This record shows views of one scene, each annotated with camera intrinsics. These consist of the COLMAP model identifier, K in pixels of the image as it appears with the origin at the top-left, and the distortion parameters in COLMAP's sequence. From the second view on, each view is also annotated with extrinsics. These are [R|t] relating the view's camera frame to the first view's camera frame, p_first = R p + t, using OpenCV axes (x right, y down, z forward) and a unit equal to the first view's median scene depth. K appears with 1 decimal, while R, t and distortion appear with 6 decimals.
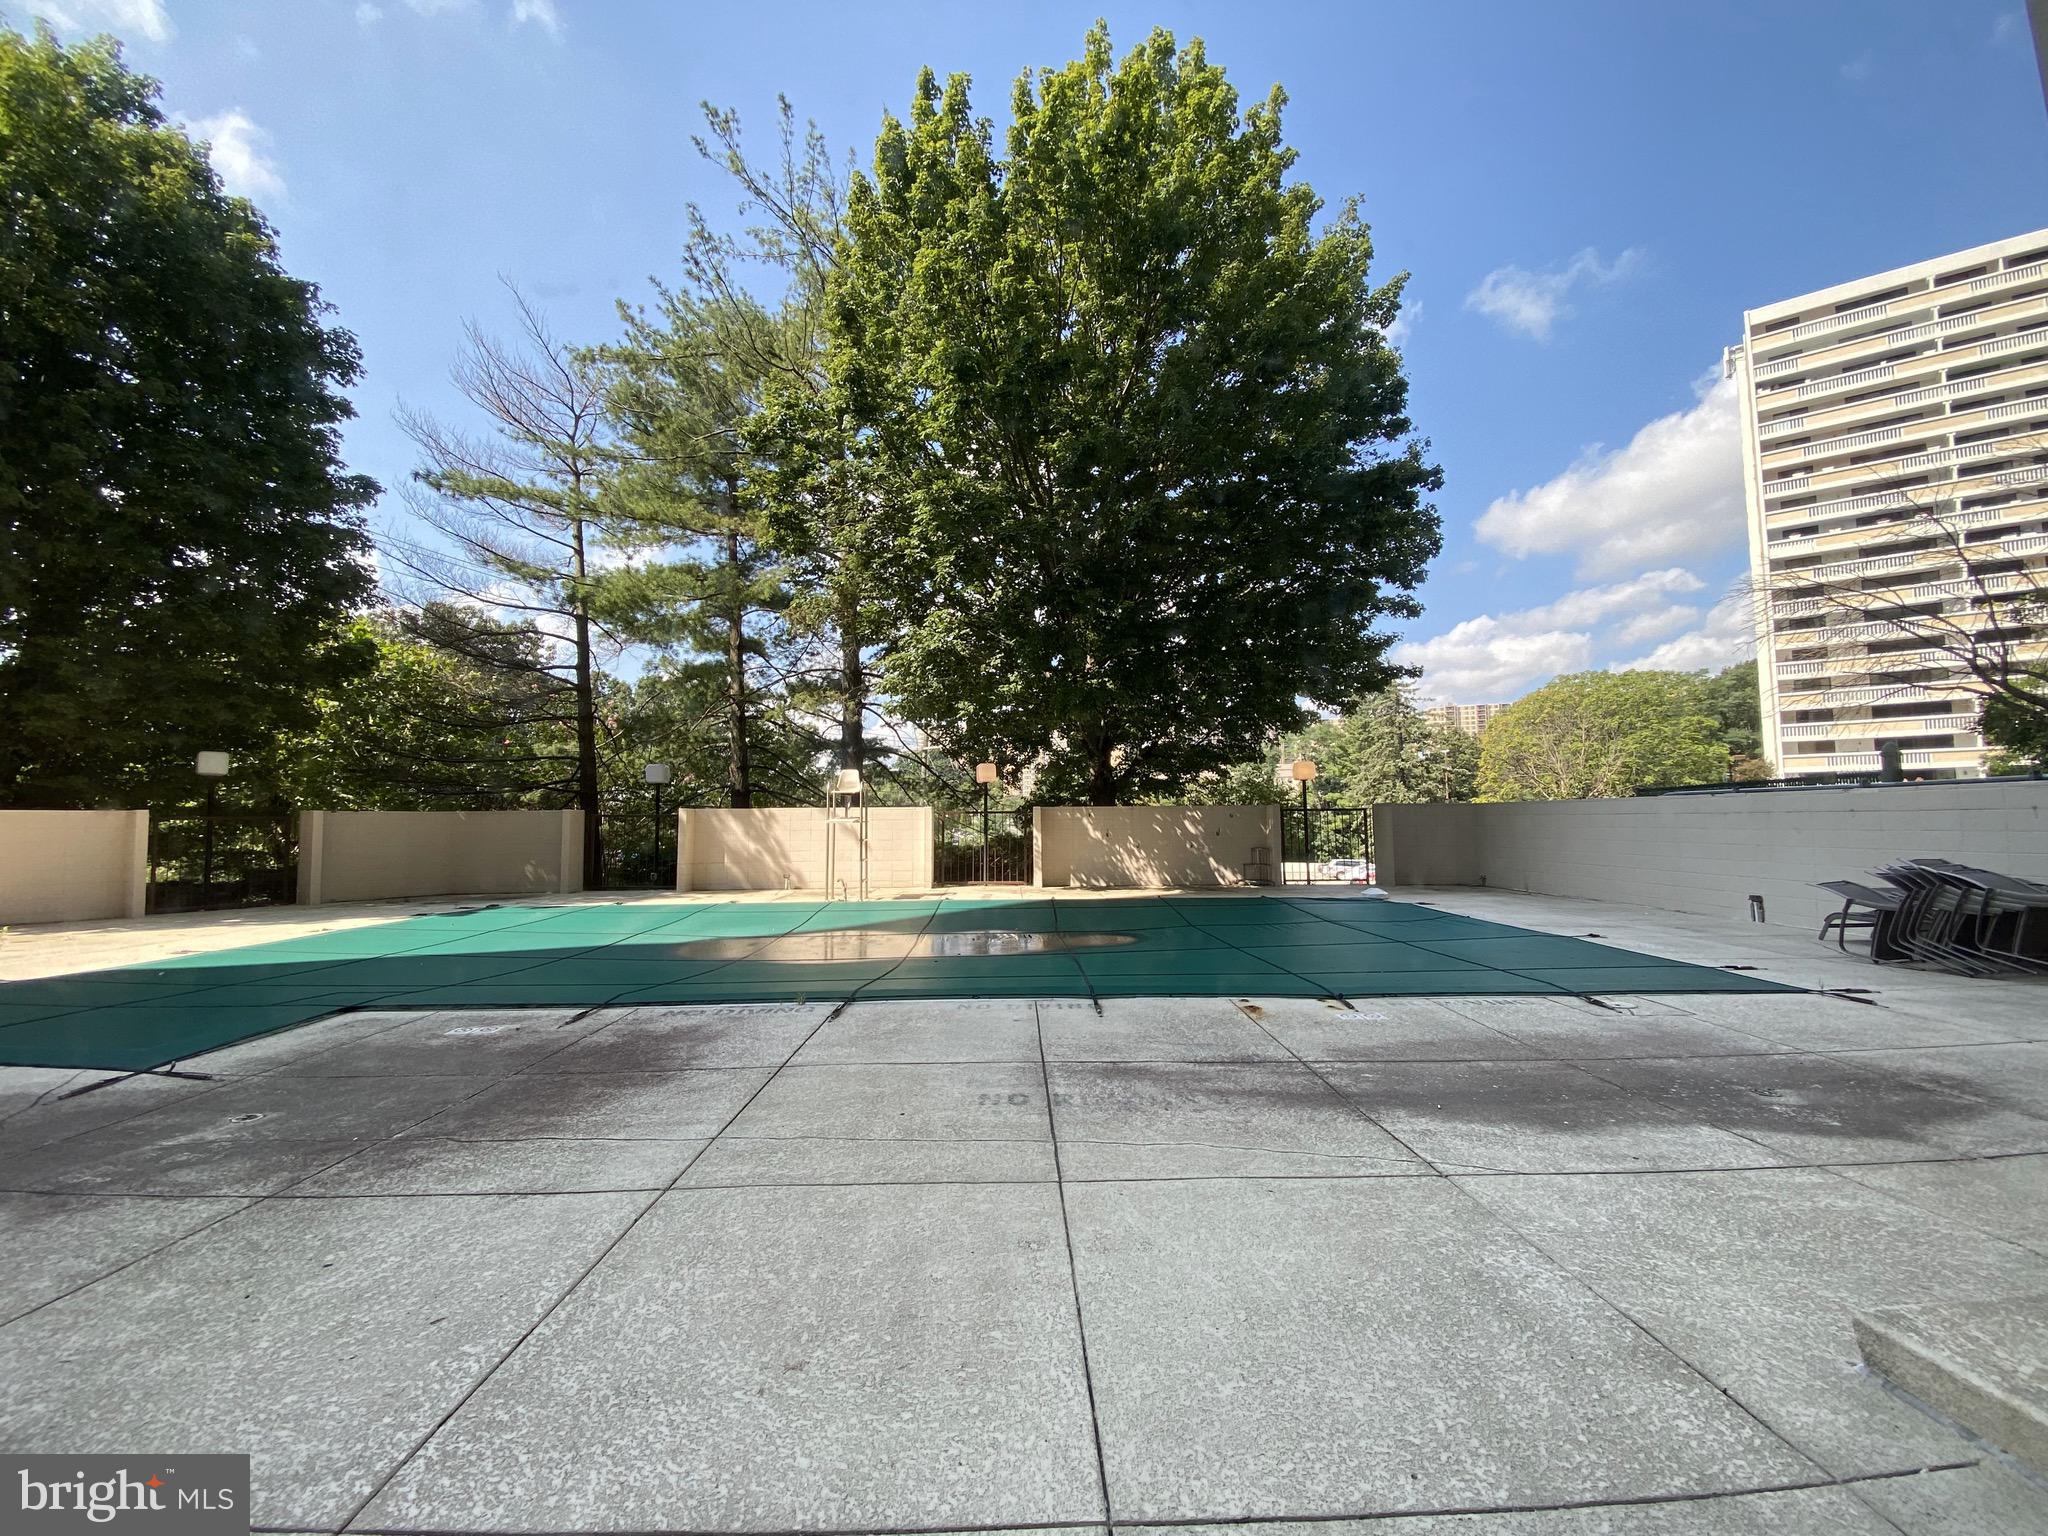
lens RADIAL K [[822.0, 0, 1024.0], [0, 822.0, 768.0], [0, 0, 1]] dist [0.010554, -0.015125]
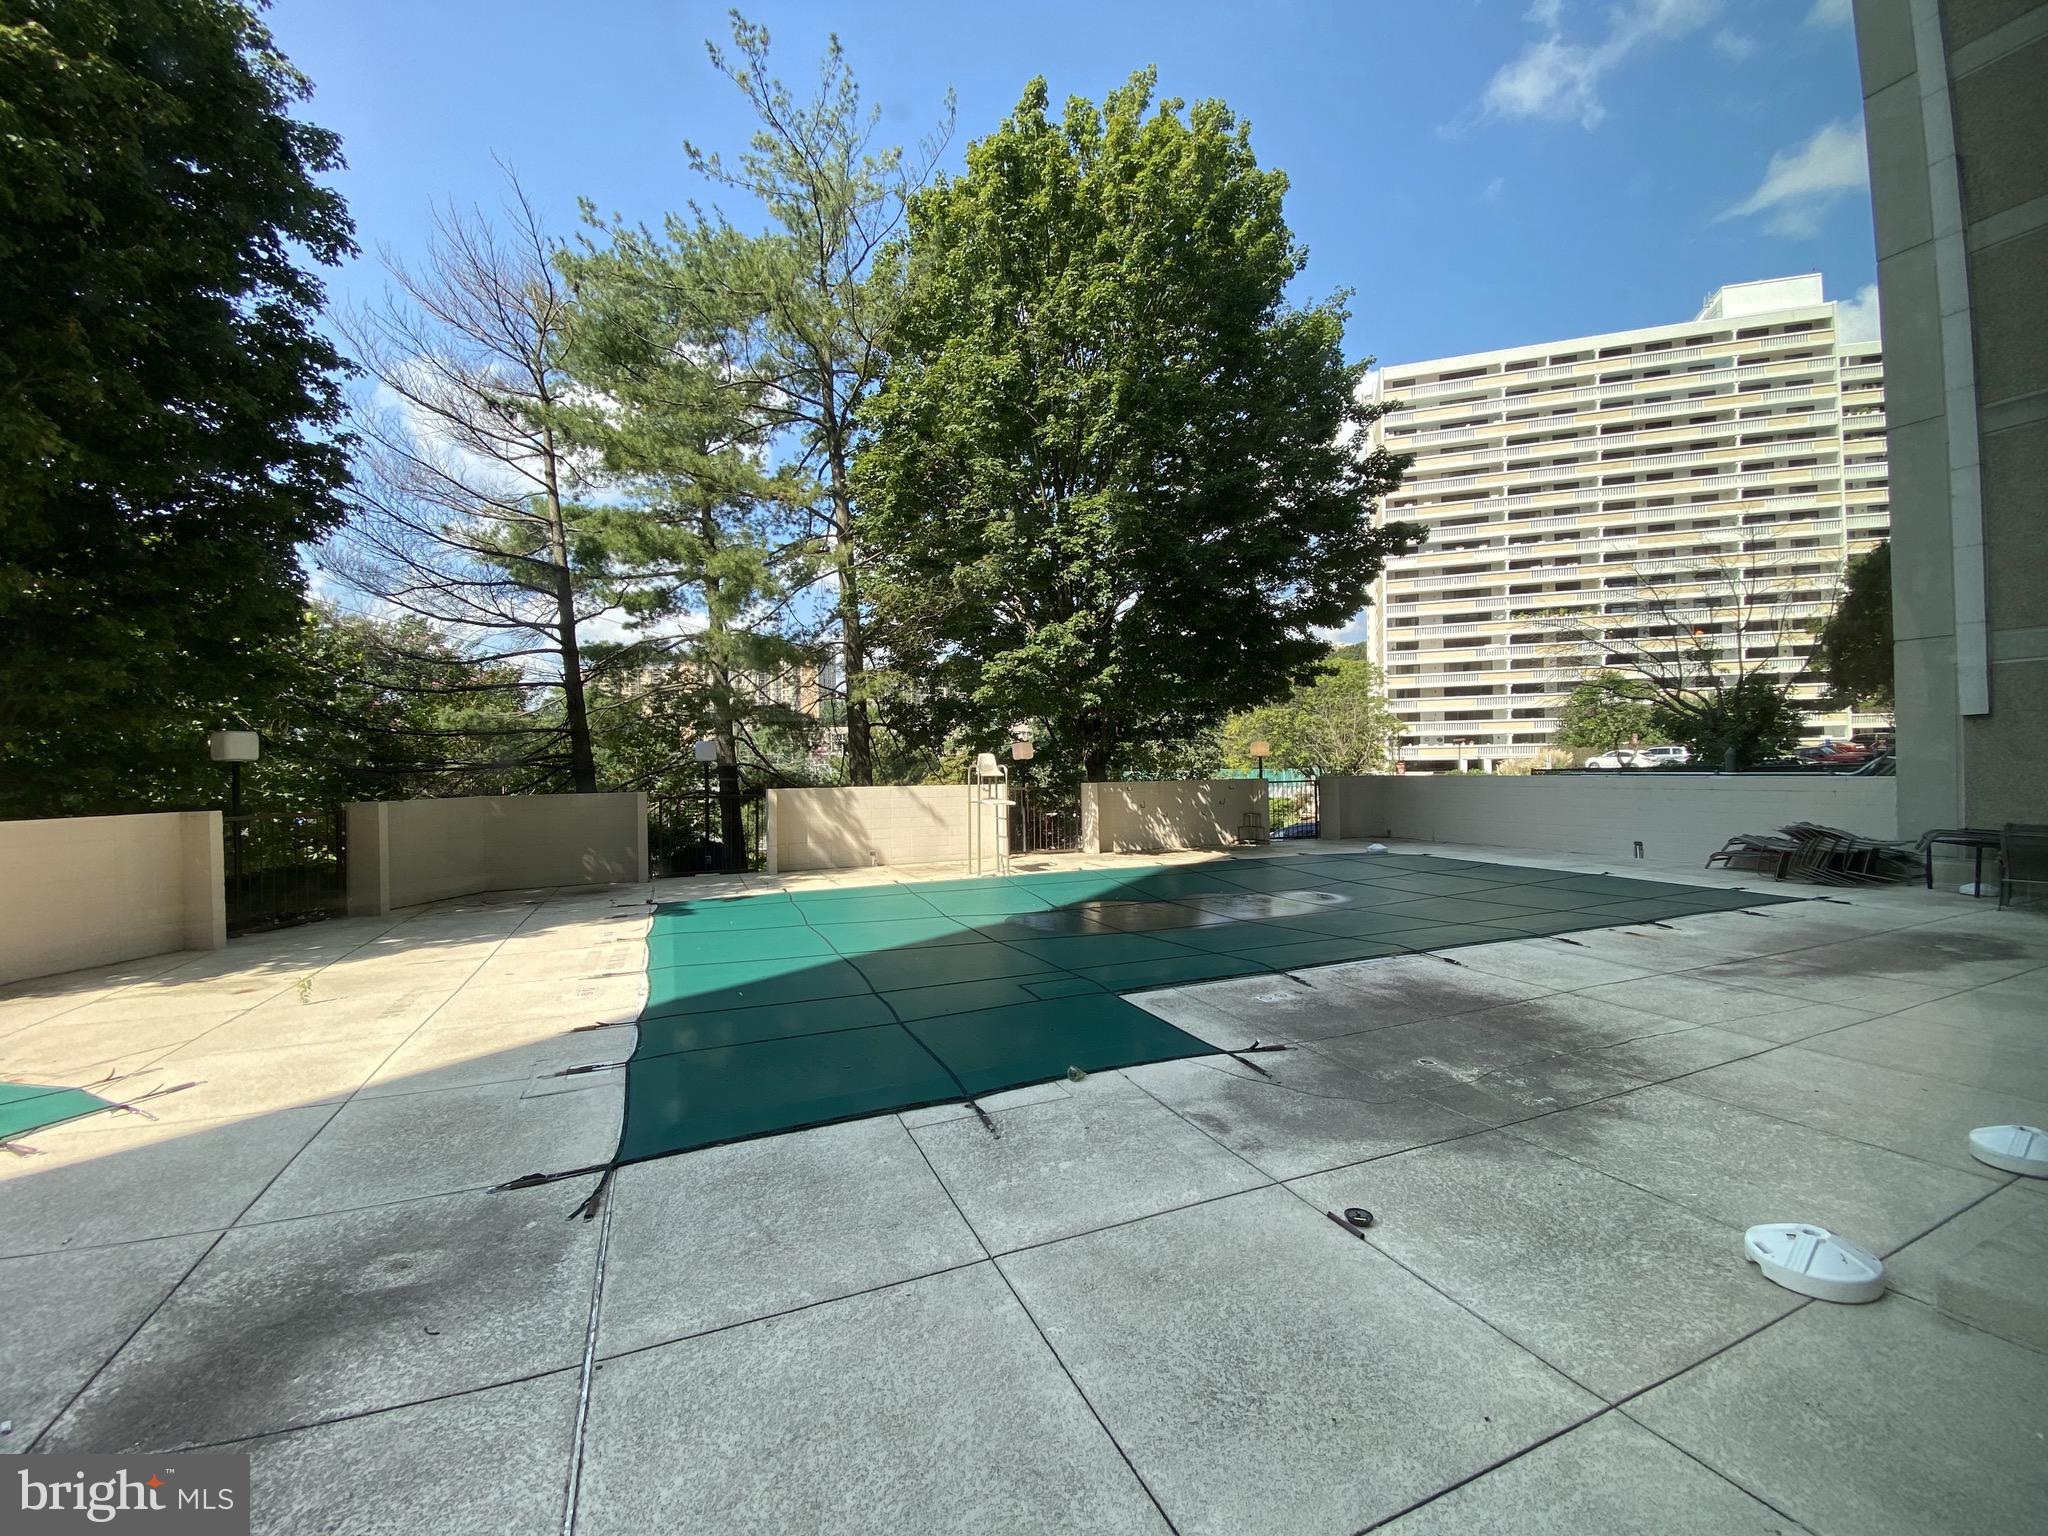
lens RADIAL K [[822.0, 0, 1024.0], [0, 822.0, 768.0], [0, 0, 1]] dist [0.010554, -0.015125]
pose [[0.928451, -0.006168, 0.371403, -0.484354], [-0.015001, 0.998424, 0.054081, -0.032341], [-0.371151, -0.055783, 0.926895, -0.005455]]
